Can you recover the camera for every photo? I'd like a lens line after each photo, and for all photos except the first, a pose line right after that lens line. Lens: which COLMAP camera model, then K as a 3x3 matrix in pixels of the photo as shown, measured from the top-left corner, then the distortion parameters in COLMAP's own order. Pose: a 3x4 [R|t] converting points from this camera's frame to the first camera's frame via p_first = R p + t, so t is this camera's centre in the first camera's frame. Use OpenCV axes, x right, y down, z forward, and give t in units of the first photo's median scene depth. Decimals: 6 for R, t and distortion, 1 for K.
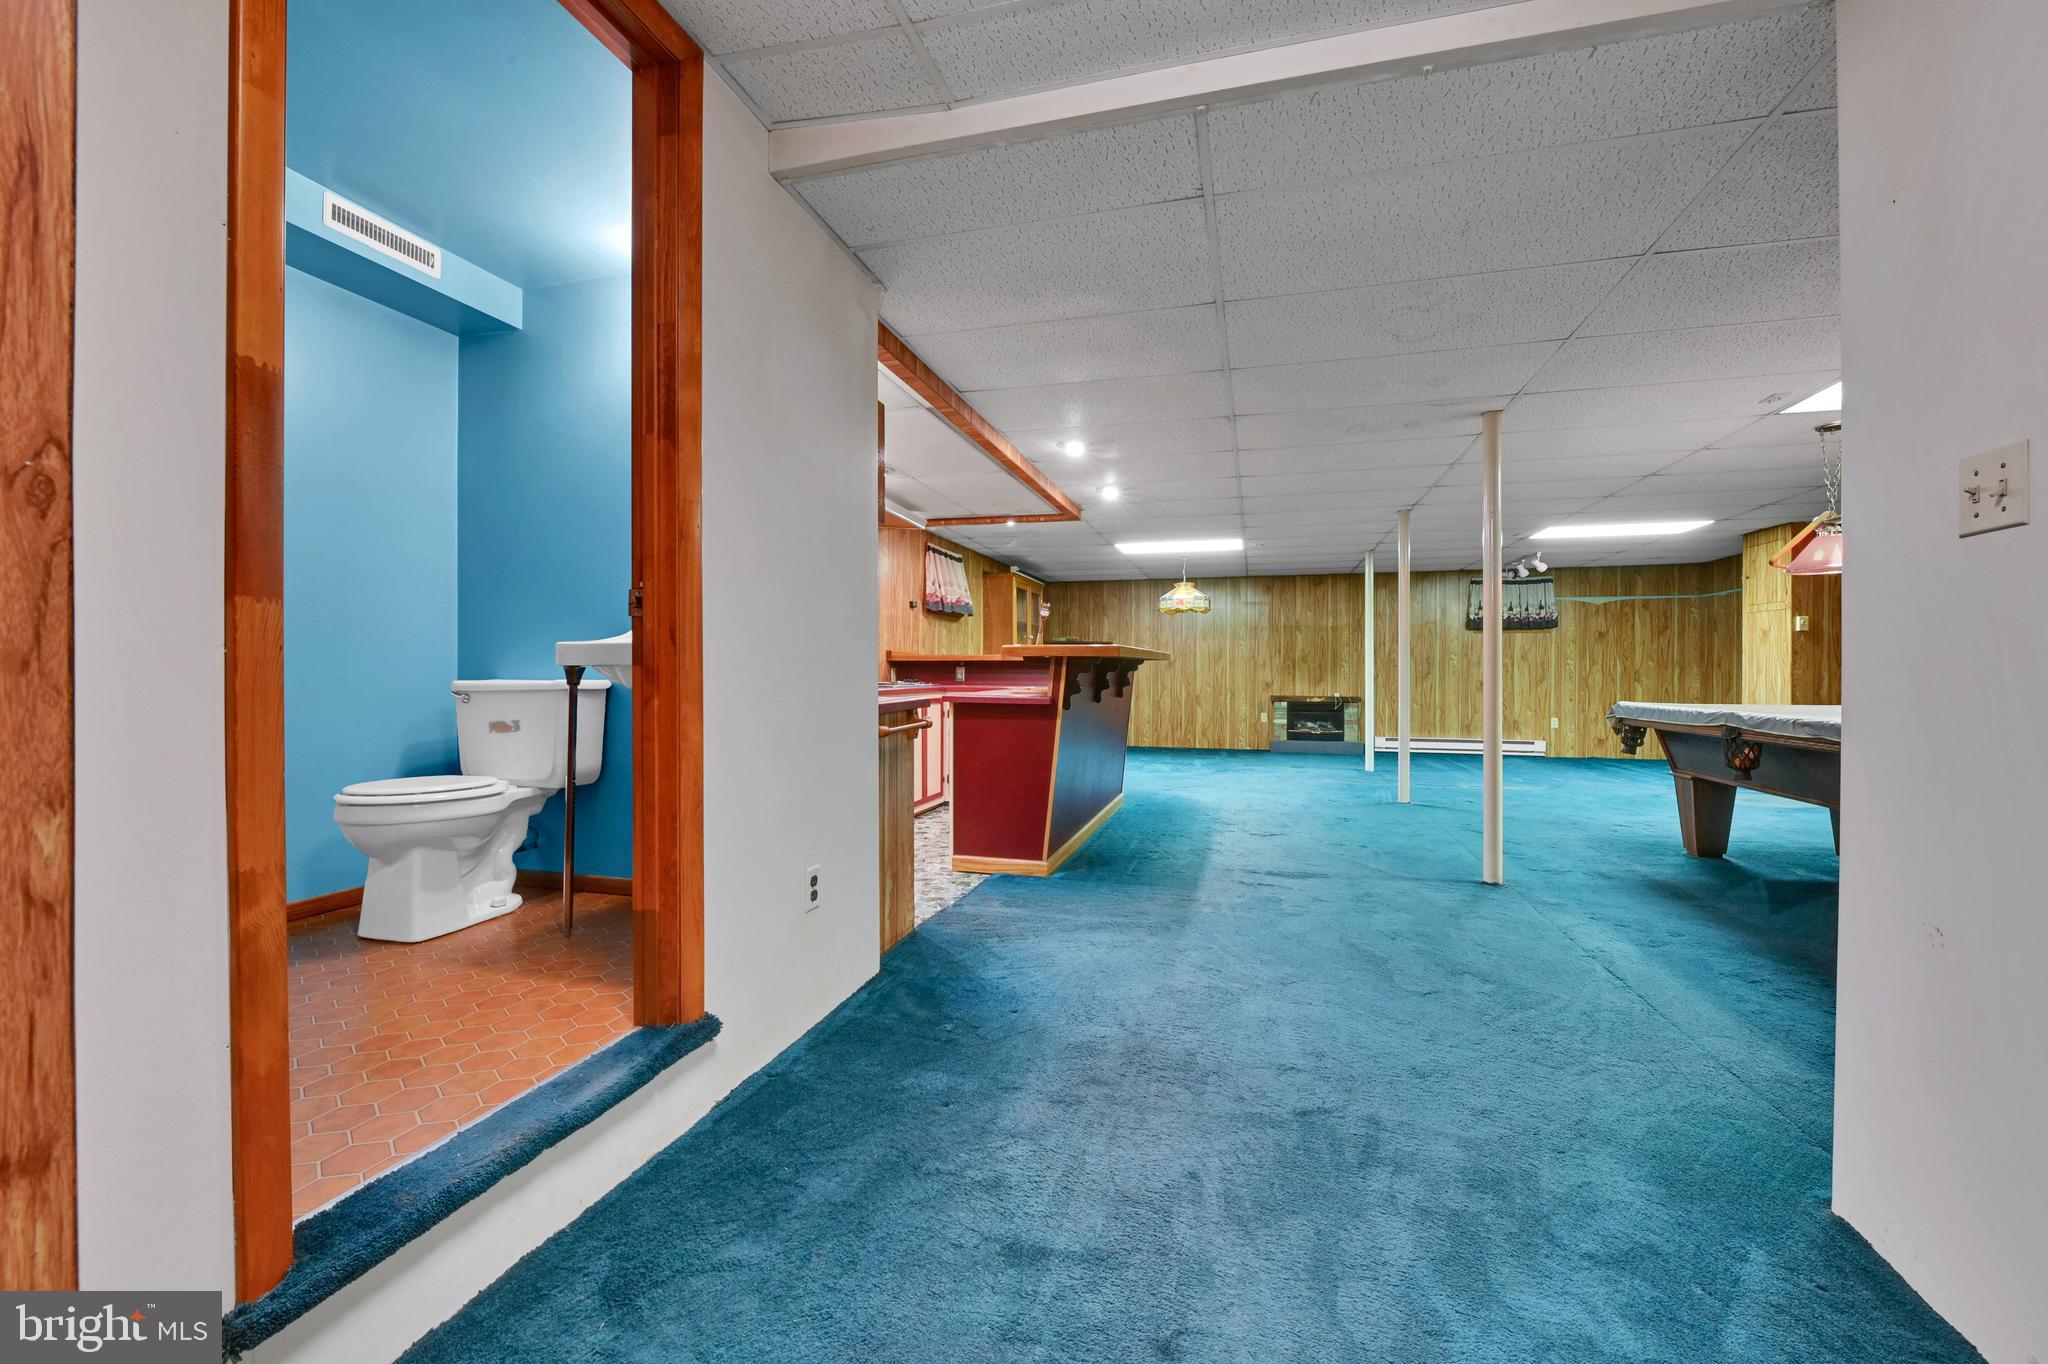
lens RADIAL K [[825.9, 0, 1024.0], [0, 825.9, 682.0], [0, 0, 1]] dist [-0.000794, 0.000017]
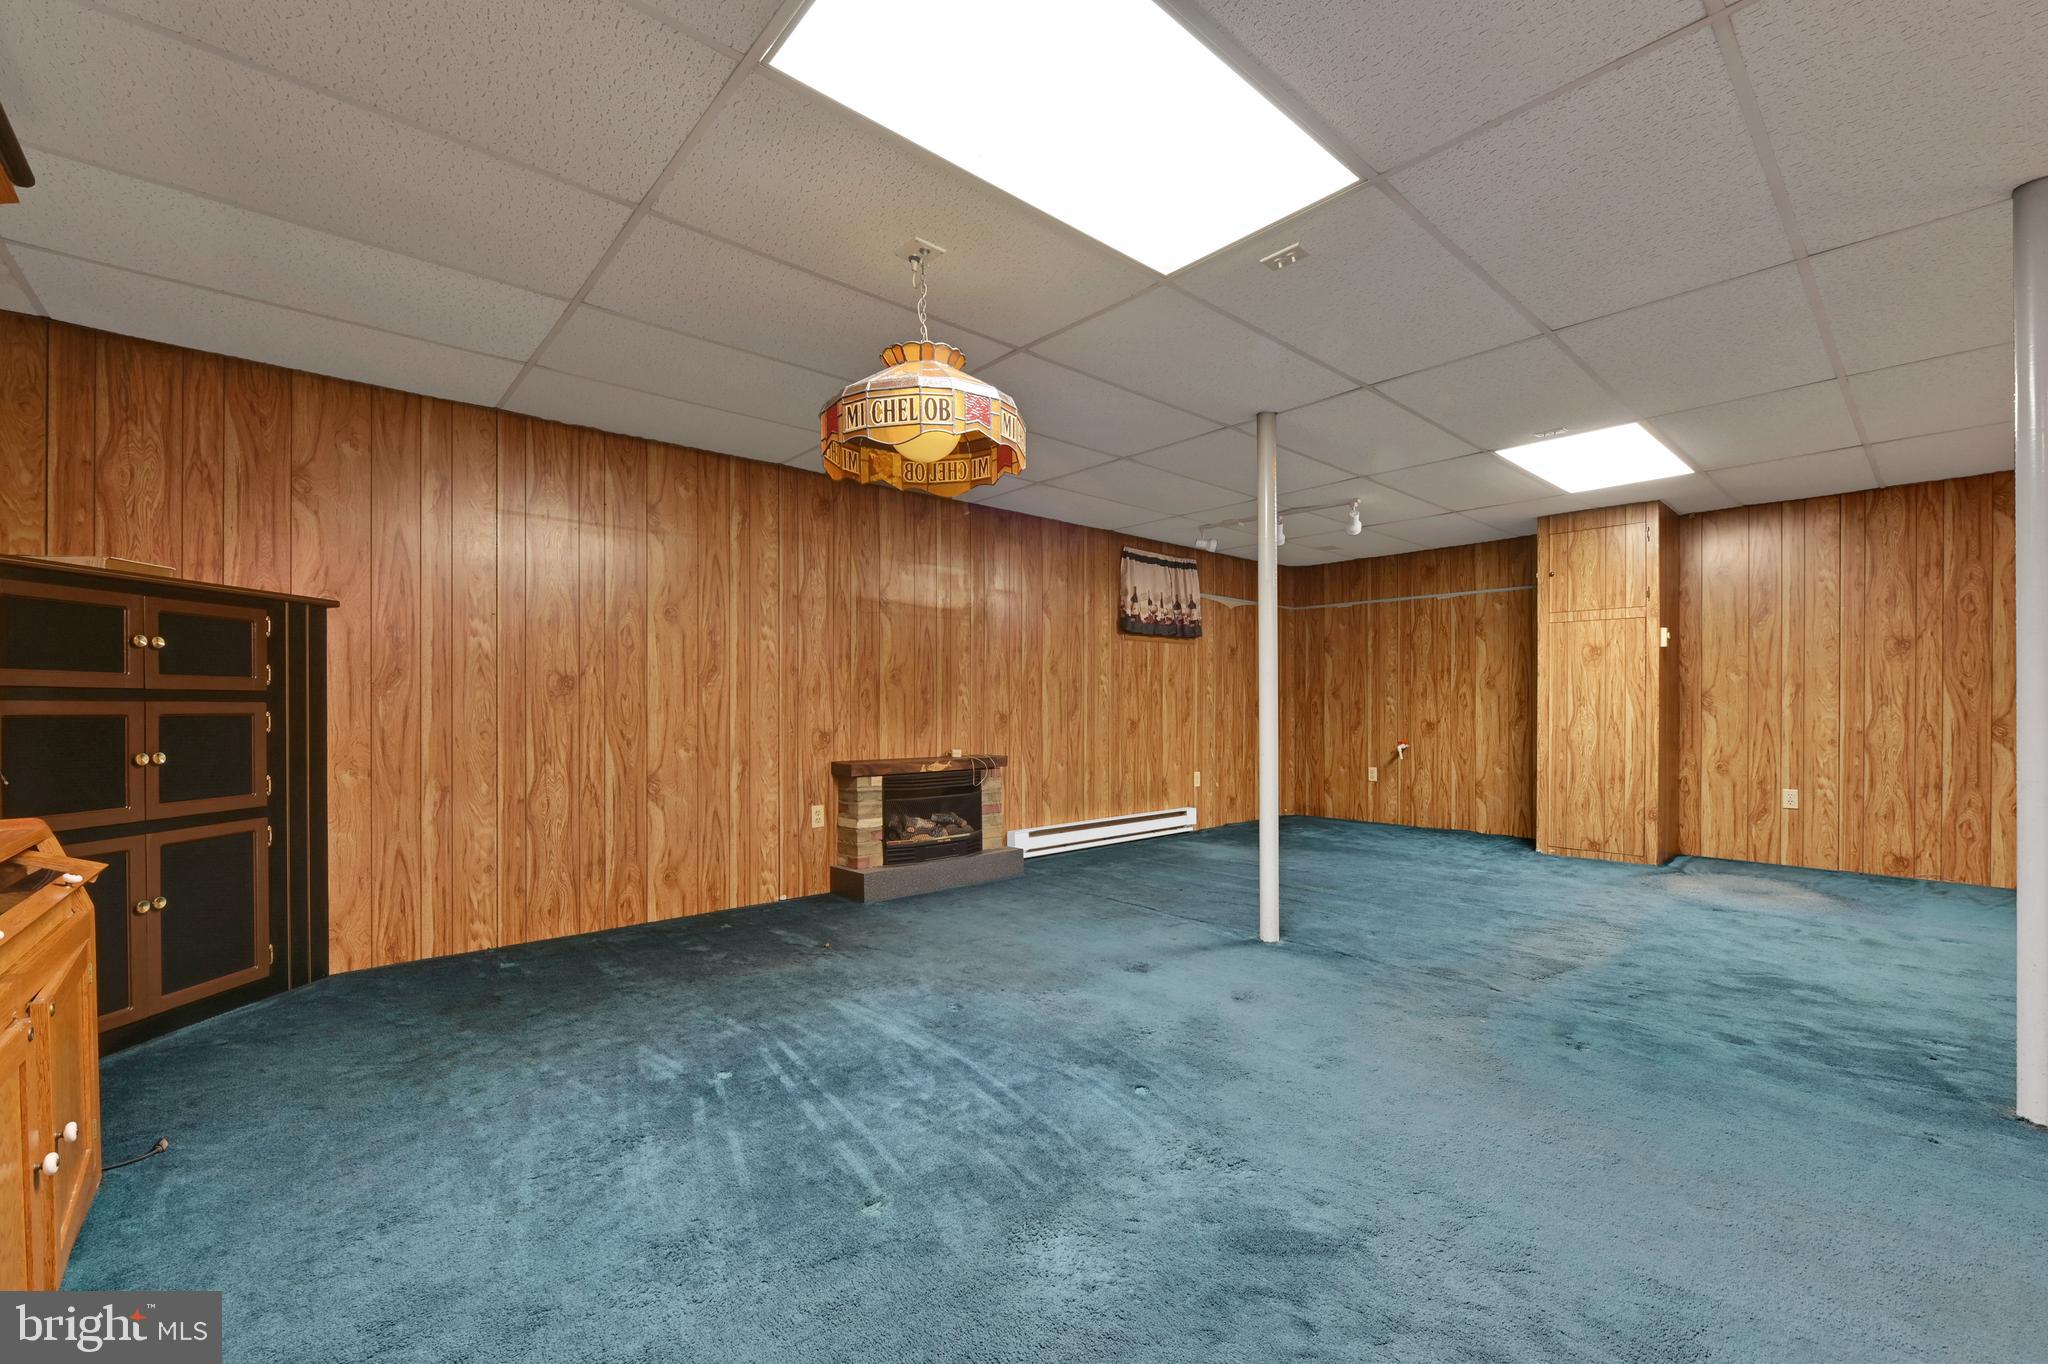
lens RADIAL K [[830.7, 0, 1020.2], [0, 830.7, 700.4], [0, 0, 1]] dist [-0.008271, -0.000120]
pose [[0.541044, 0.000975, 0.840994, -0.003035], [0.014618, 0.999837, -0.010564, -0.009821], [-0.840867, 0.018009, 0.540942, 0.754785]]
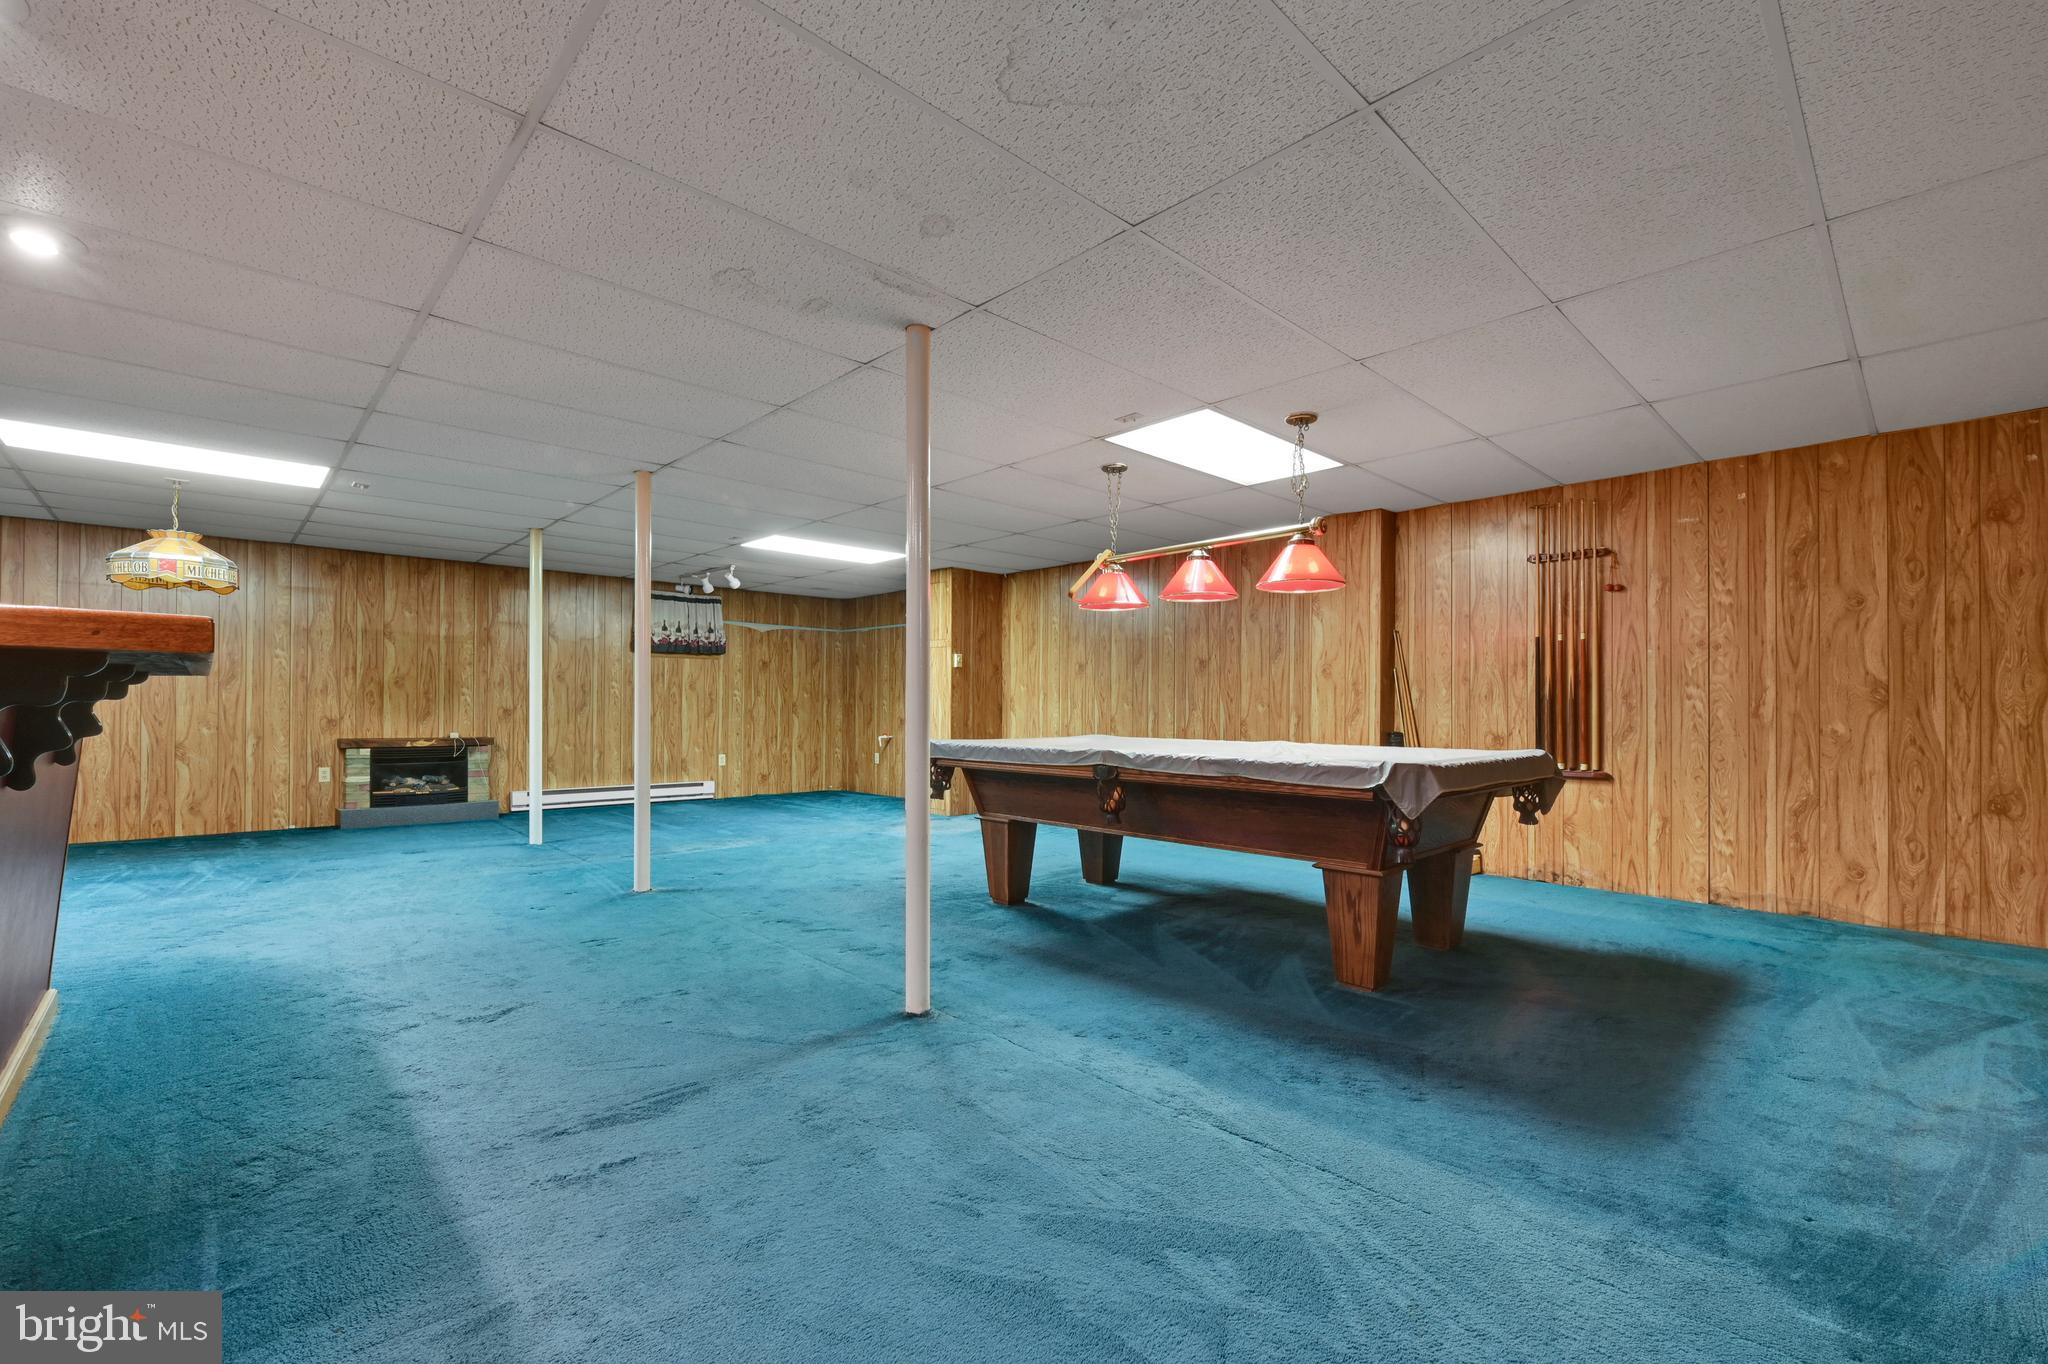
lens RADIAL K [[873.1, 0, 1041.1], [0, 873.1, 703.8], [0, 0, 1]] dist [-0.009320, -0.000333]
pose [[0.502551, 0.003860, 0.864539, -0.003762], [0.005436, 0.999956, -0.007625, -0.002762], [-0.864531, 0.008532, 0.502508, 0.222436]]
